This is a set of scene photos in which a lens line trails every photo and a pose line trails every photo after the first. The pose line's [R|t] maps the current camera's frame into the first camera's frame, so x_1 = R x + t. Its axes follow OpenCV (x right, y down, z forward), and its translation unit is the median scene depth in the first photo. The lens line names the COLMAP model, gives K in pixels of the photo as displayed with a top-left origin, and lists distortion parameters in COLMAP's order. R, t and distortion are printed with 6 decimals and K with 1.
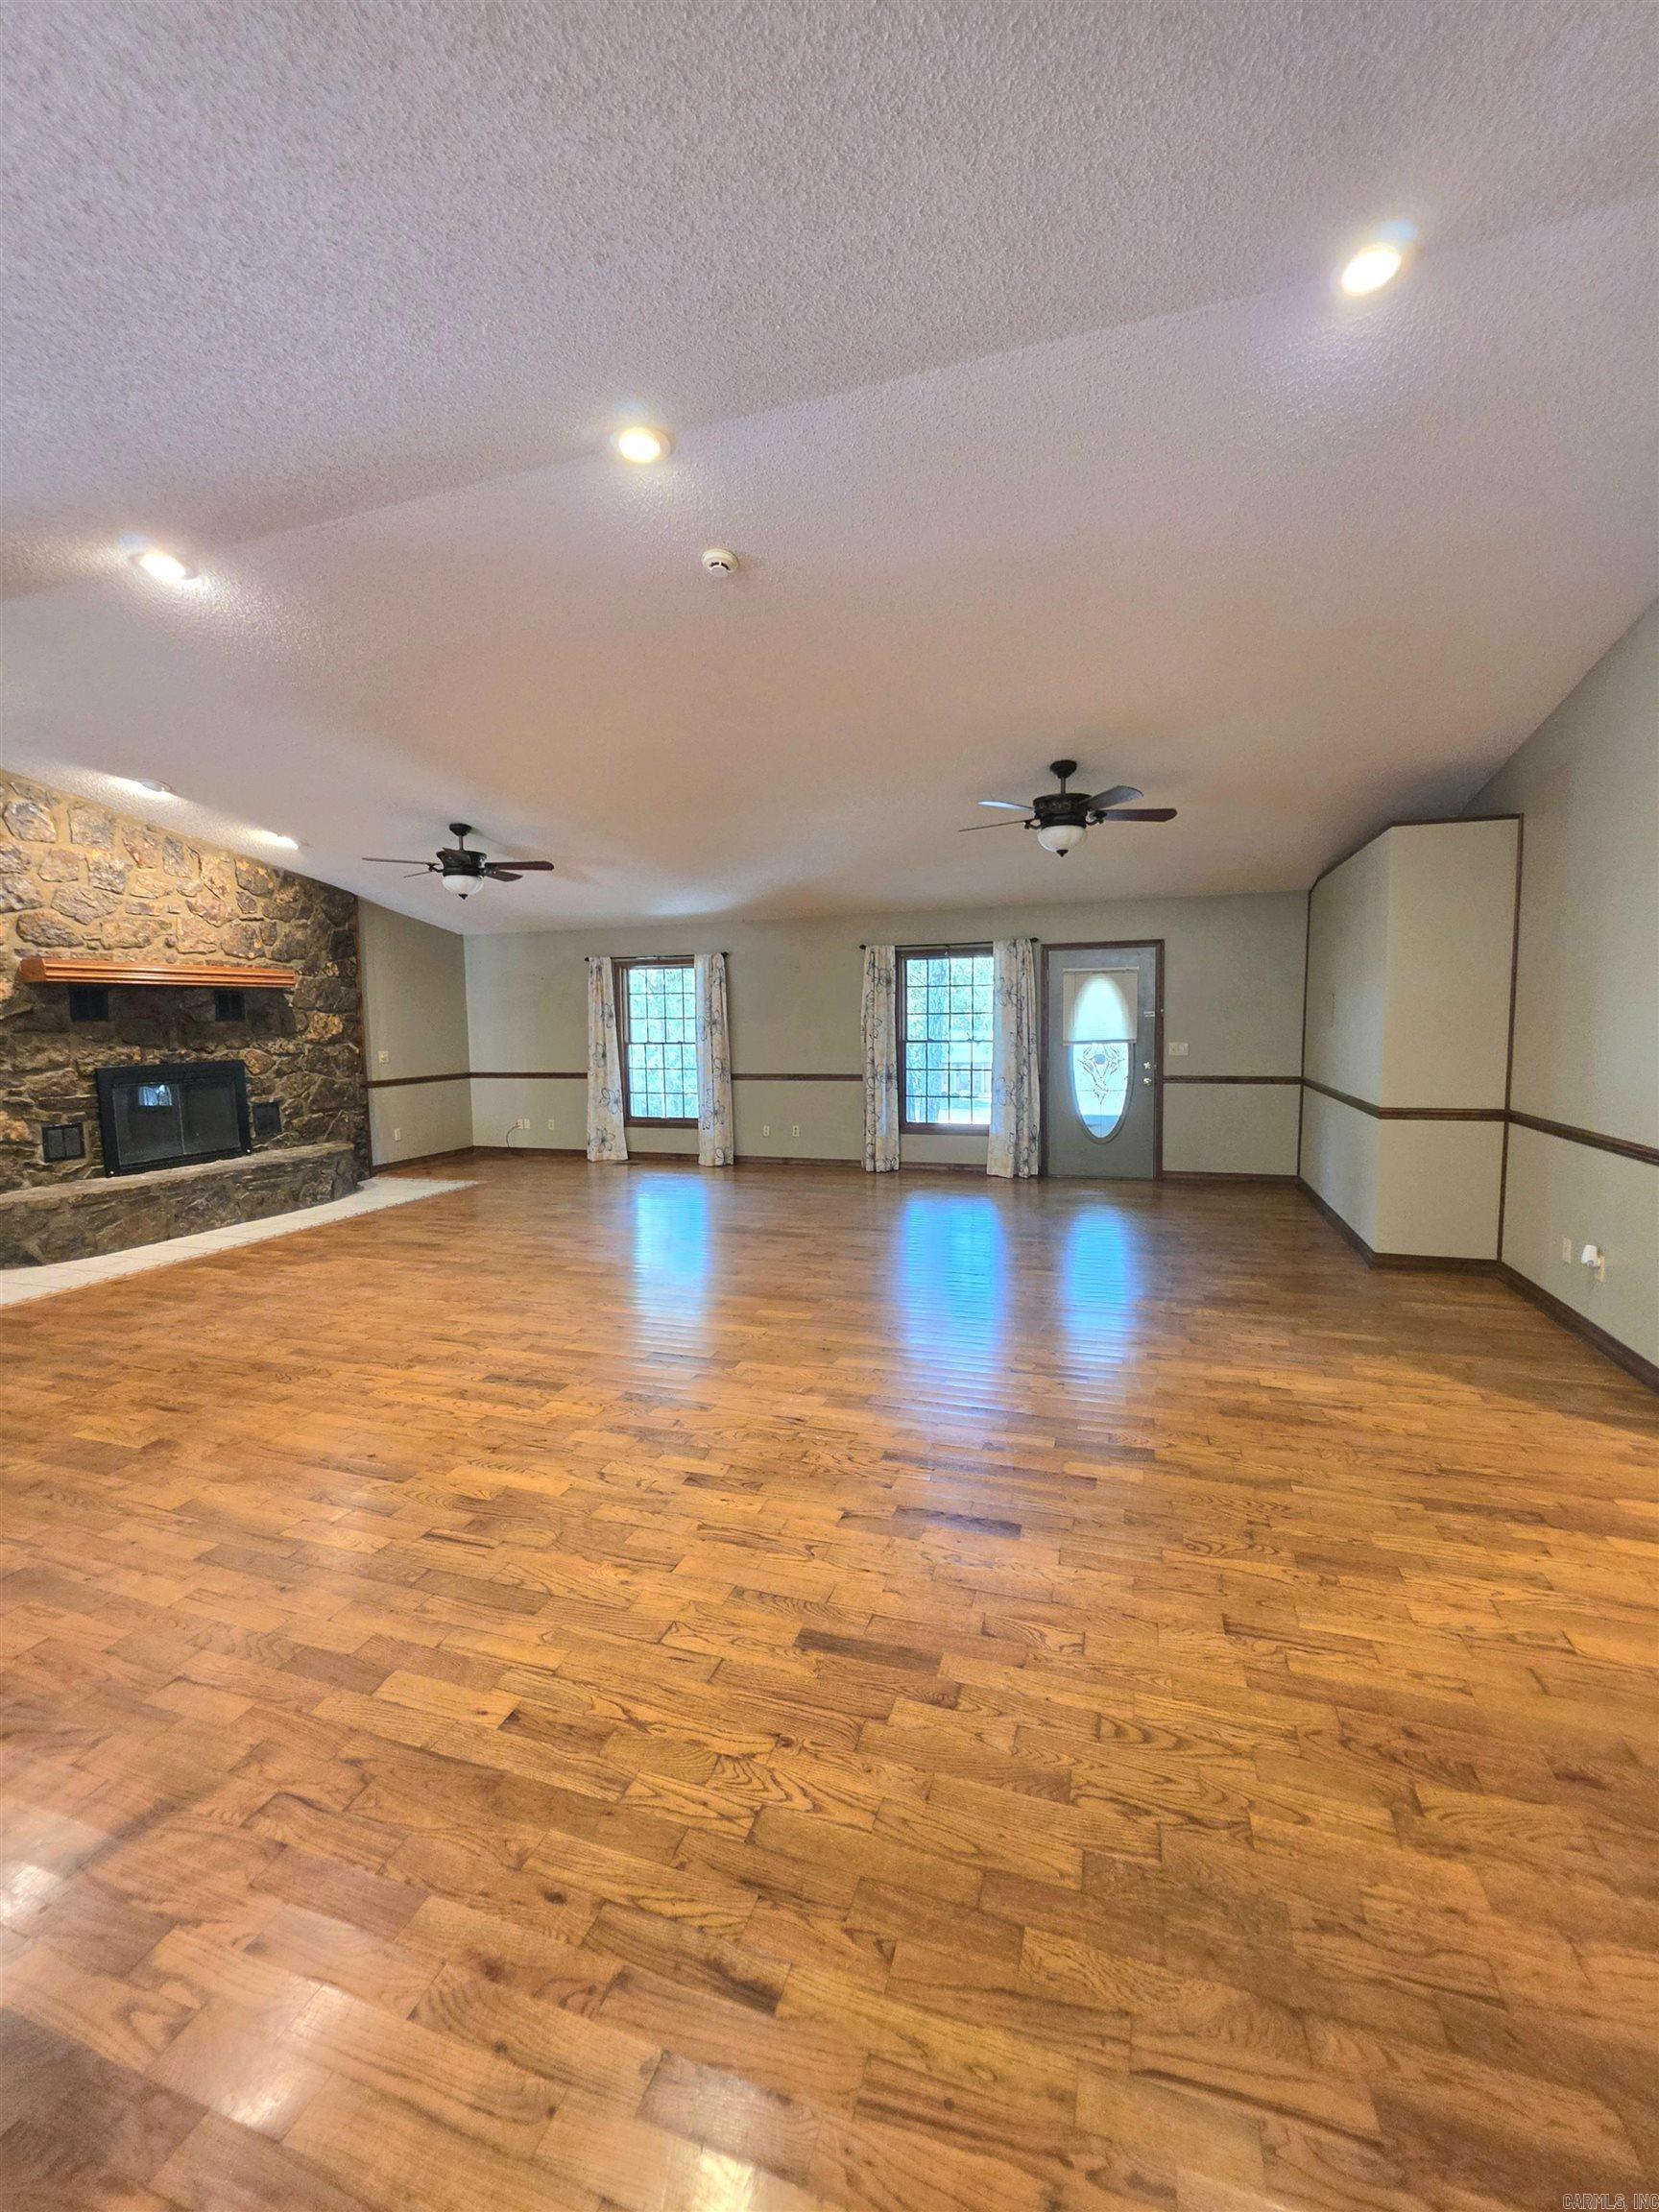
lens RADIAL K [[901.7, 0, 838.6], [0, 901.7, 1099.7], [0, 0, 1]] dist [-0.000291, -0.000154]
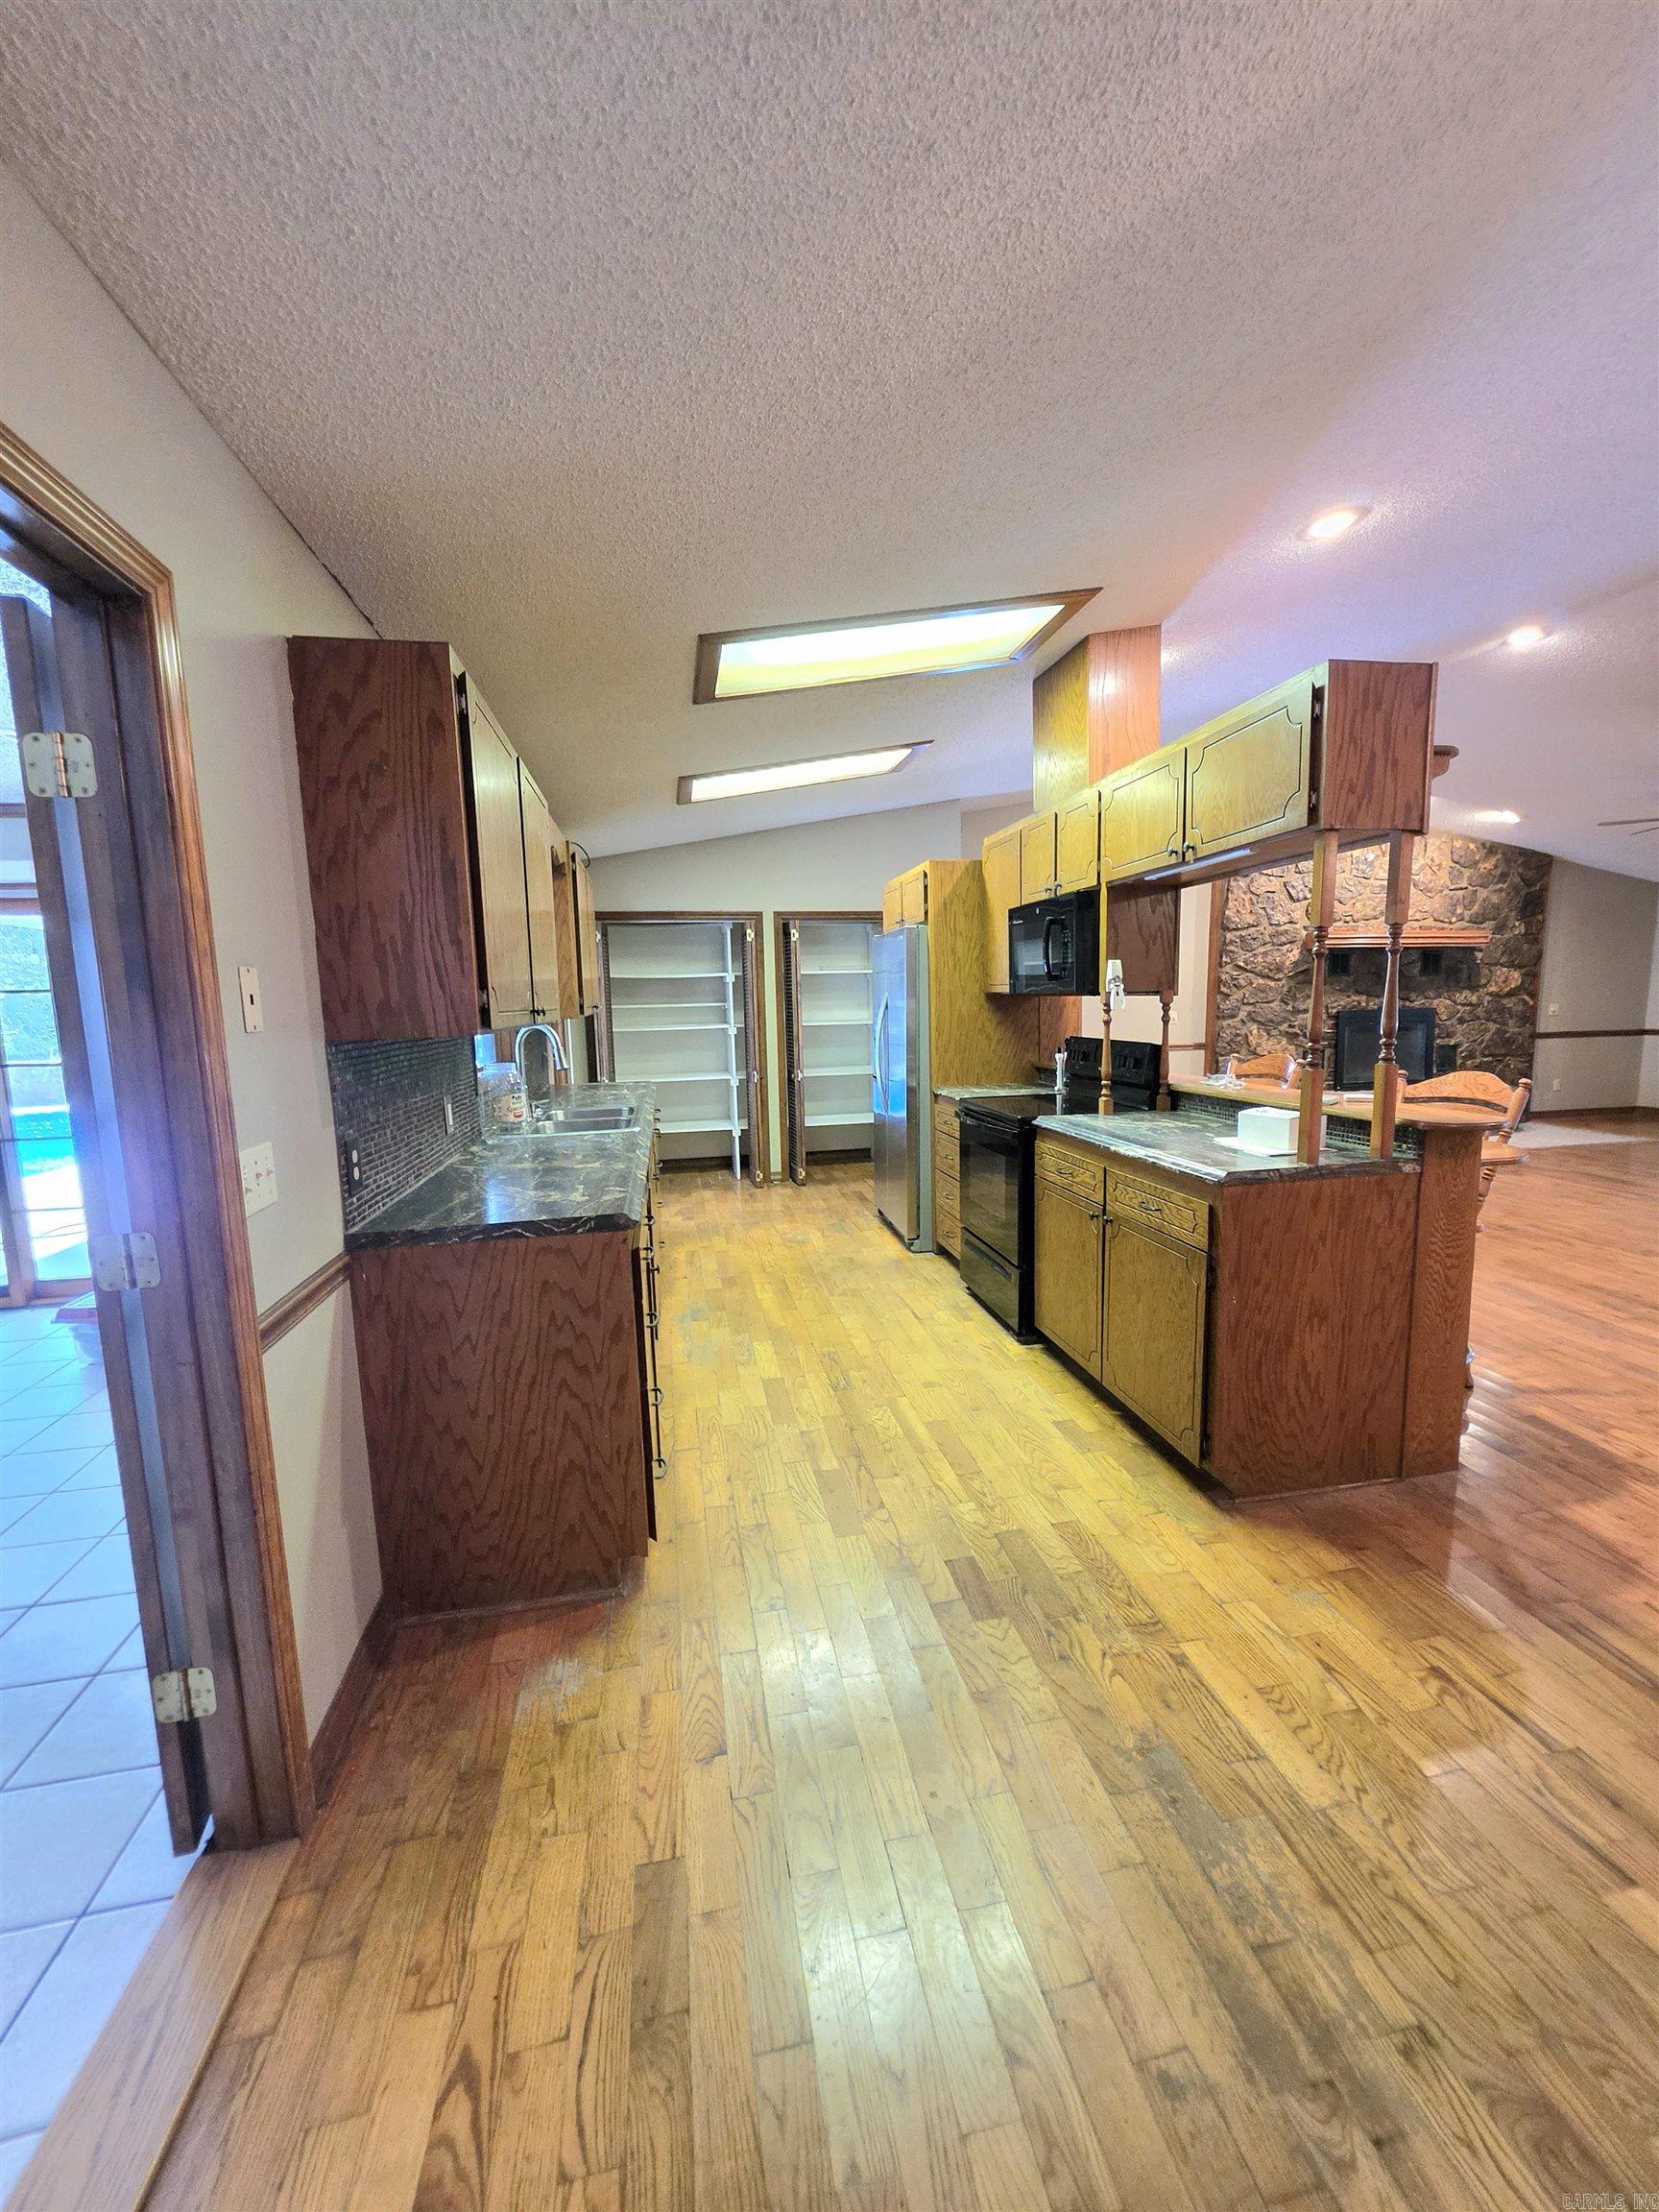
lens RADIAL K [[908.0, 0, 847.0], [0, 908.0, 1131.1], [0, 0, 1]] dist [-0.001519, -0.000204]
pose [[0.501086, 0.138160, -0.854297, 0.006431], [-0.070455, 0.990410, 0.118847, 0.028752], [0.862524, 0.000637, 0.506015, -0.284174]]
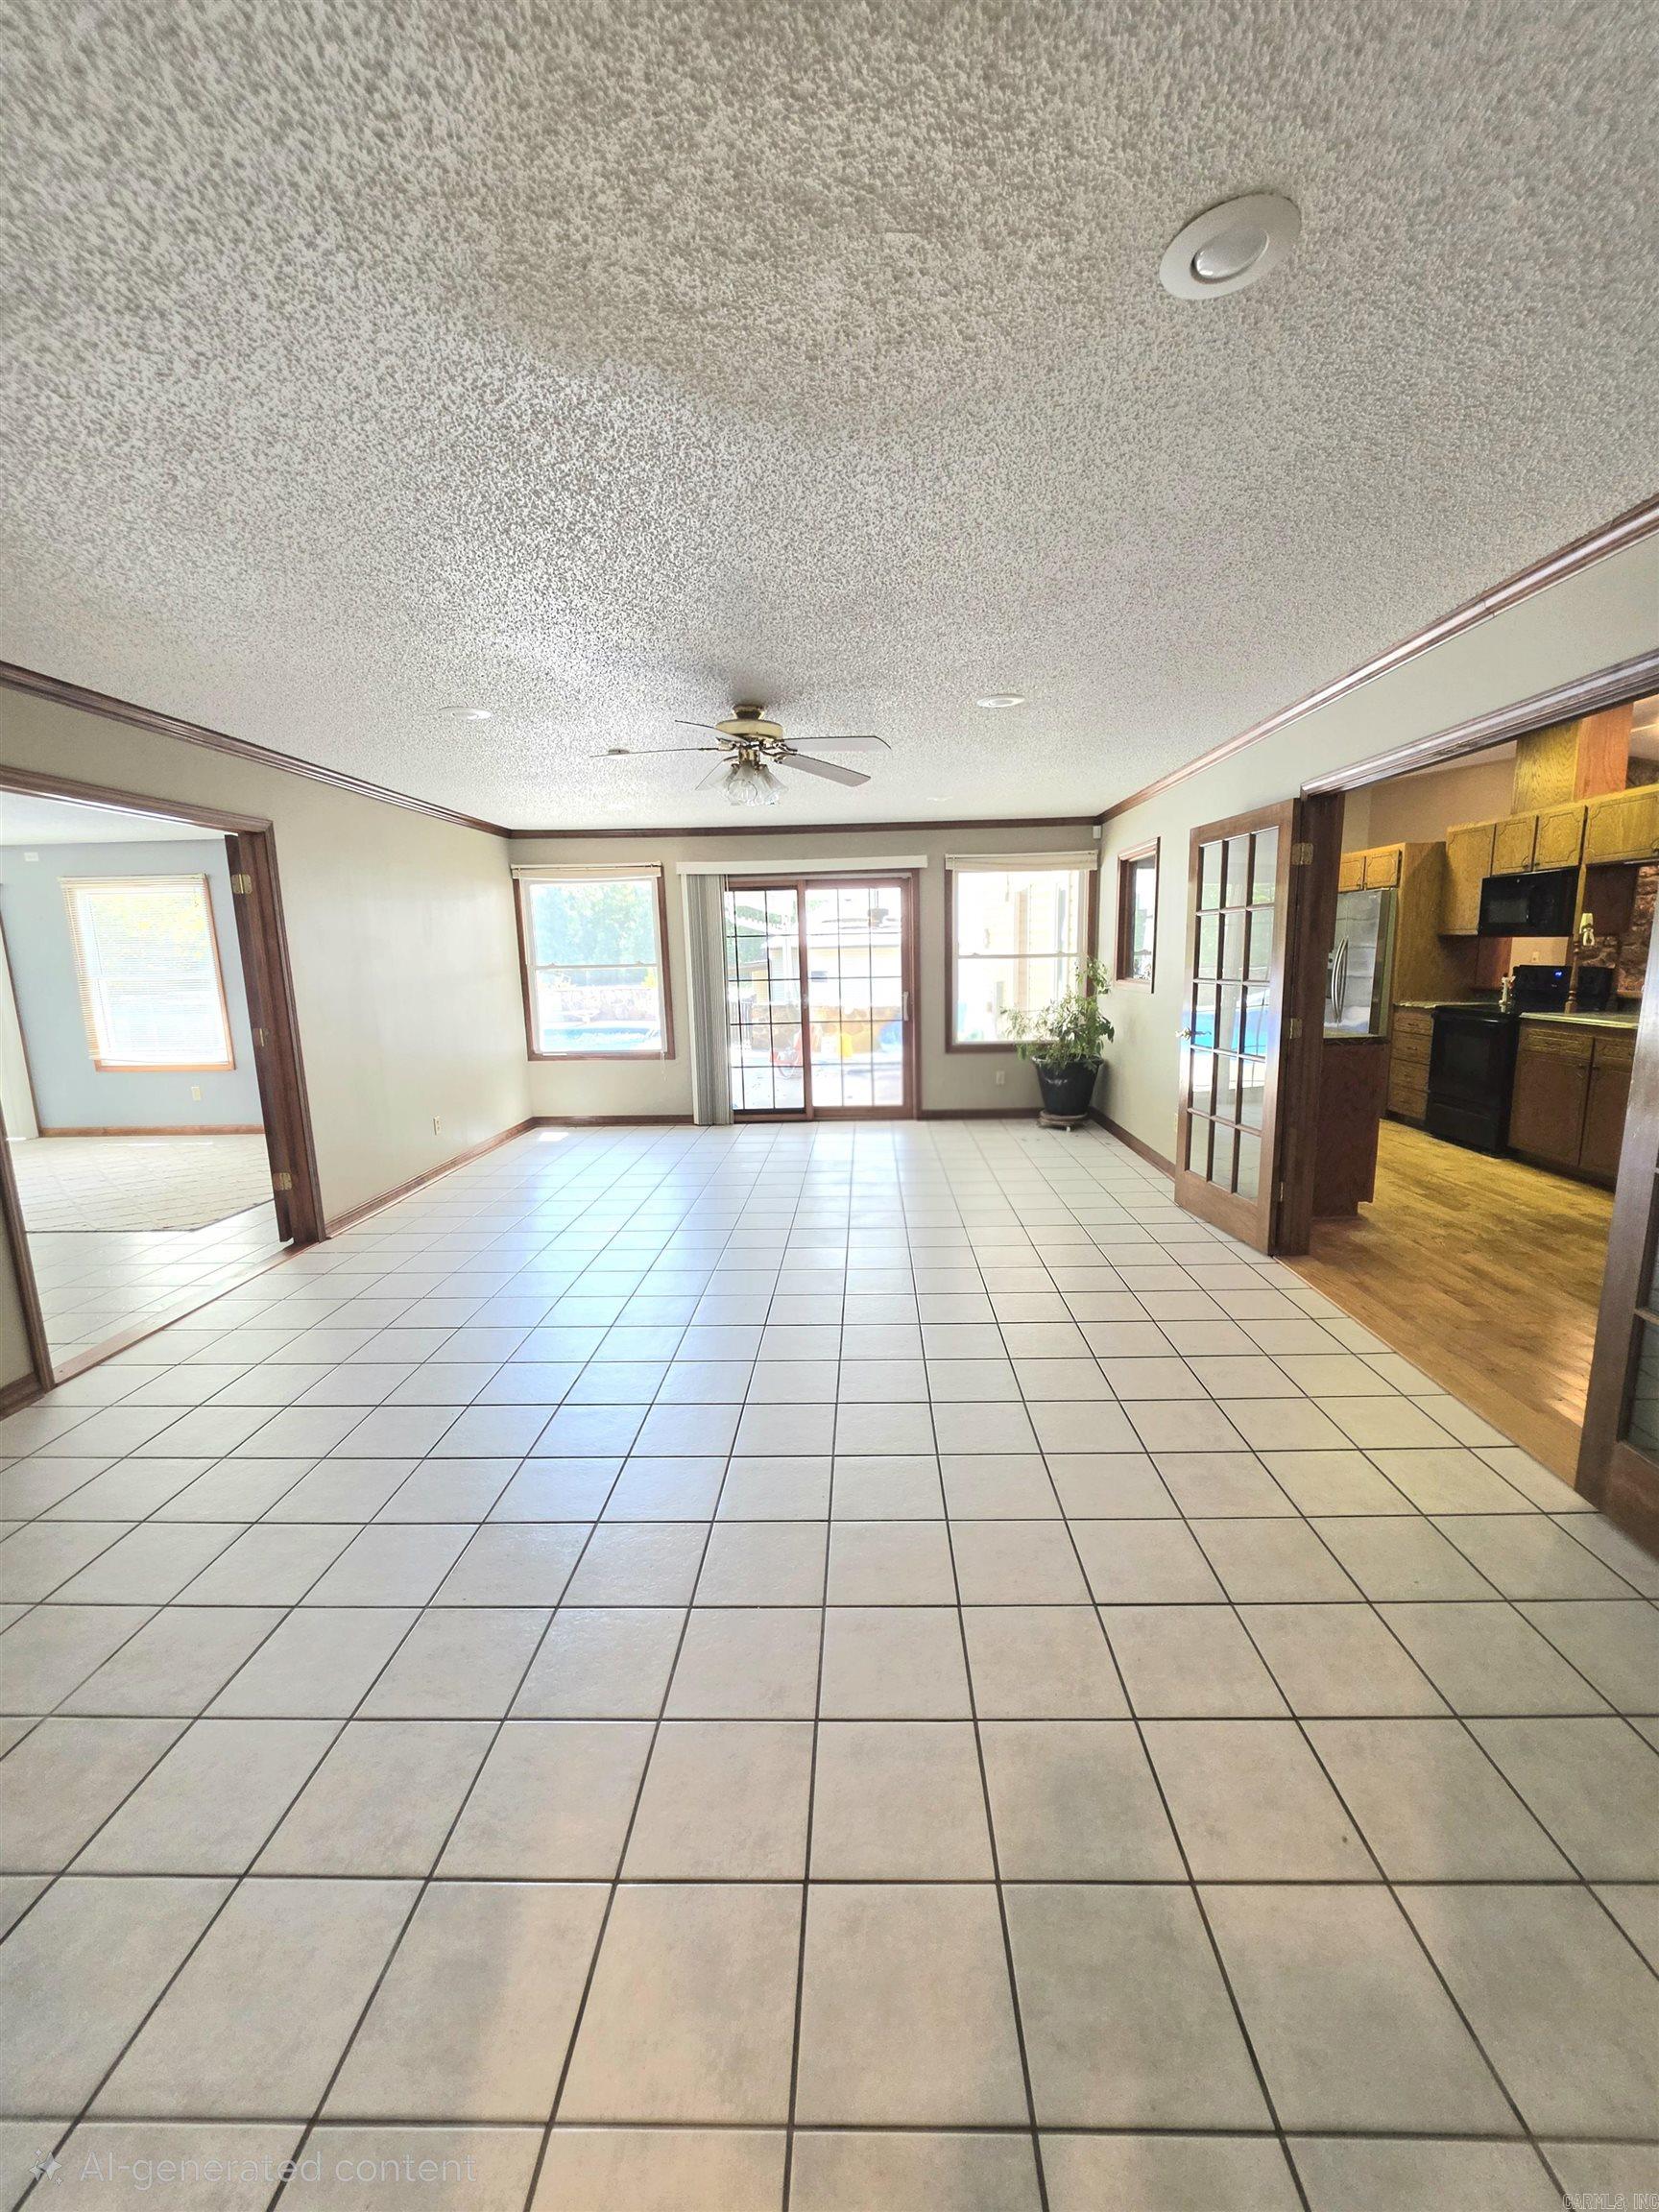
lens RADIAL K [[893.3, 0, 840.1], [0, 893.3, 1114.2], [0, 0, 1]] dist [0.000305, -0.000060]
pose [[0.294506, 0.190100, -0.936551, 0.191686], [-0.074161, 0.981606, 0.175924, 0.064363], [0.952768, 0.017644, 0.303187, -0.715797]]
